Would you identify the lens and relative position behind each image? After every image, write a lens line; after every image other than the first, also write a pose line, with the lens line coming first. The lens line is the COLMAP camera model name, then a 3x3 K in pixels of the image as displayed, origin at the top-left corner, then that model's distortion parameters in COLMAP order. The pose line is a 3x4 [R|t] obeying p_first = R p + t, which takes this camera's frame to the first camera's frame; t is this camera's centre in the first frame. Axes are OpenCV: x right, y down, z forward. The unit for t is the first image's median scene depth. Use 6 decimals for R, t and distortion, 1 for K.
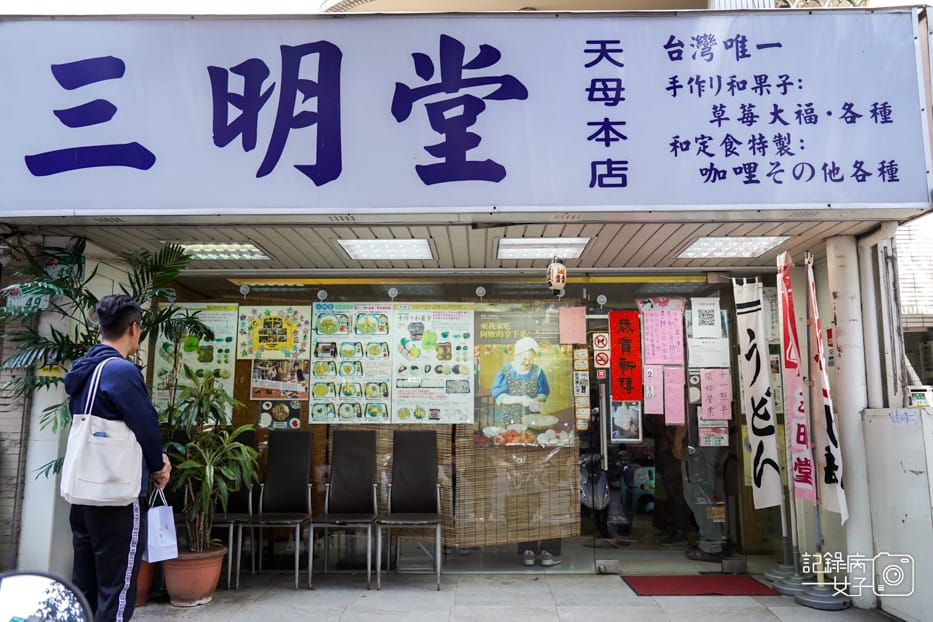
lens RADIAL K [[726.4, 0, 463.1], [0, 726.4, 305.5], [0, 0, 1]] dist [-0.007801, 0.006187]
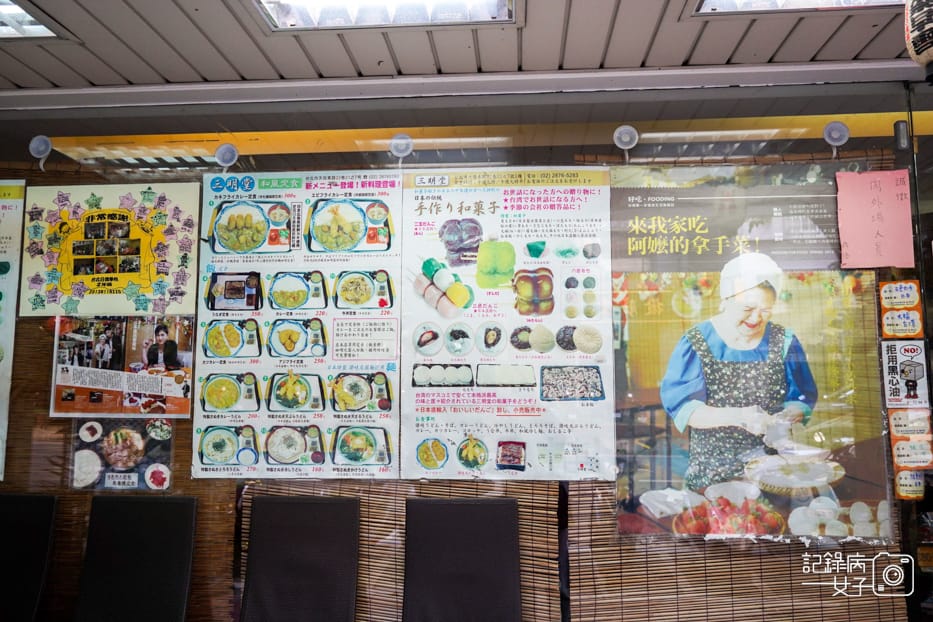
lens RADIAL K [[726.4, 0, 467.9], [0, 726.4, 293.4], [0, 0, 1]] dist [-0.007801, 0.006187]
pose [[0.998850, -0.009901, -0.046901, -0.043399], [0.011471, 0.999379, 0.033317, 0.051088], [0.046542, -0.033817, 0.998344, 0.615423]]
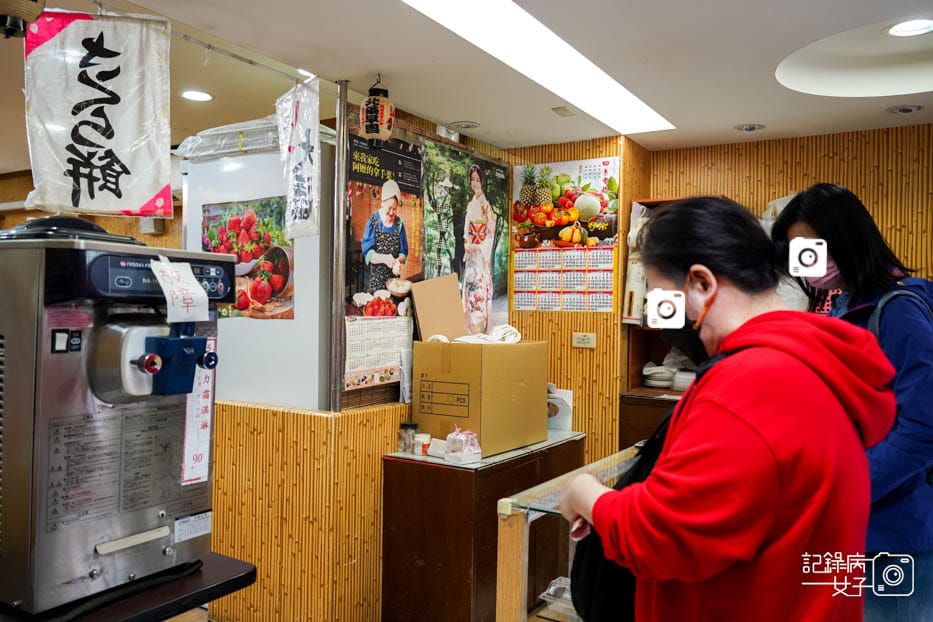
lens RADIAL K [[726.4, 0, 466.8], [0, 726.4, 306.7], [0, 0, 1]] dist [-0.007801, 0.006187]
pose [[0.514417, 0.004699, 0.857527, -0.541714], [-0.130507, 0.988766, 0.072870, 0.111343], [-0.847551, -0.149399, 0.509251, 0.517645]]
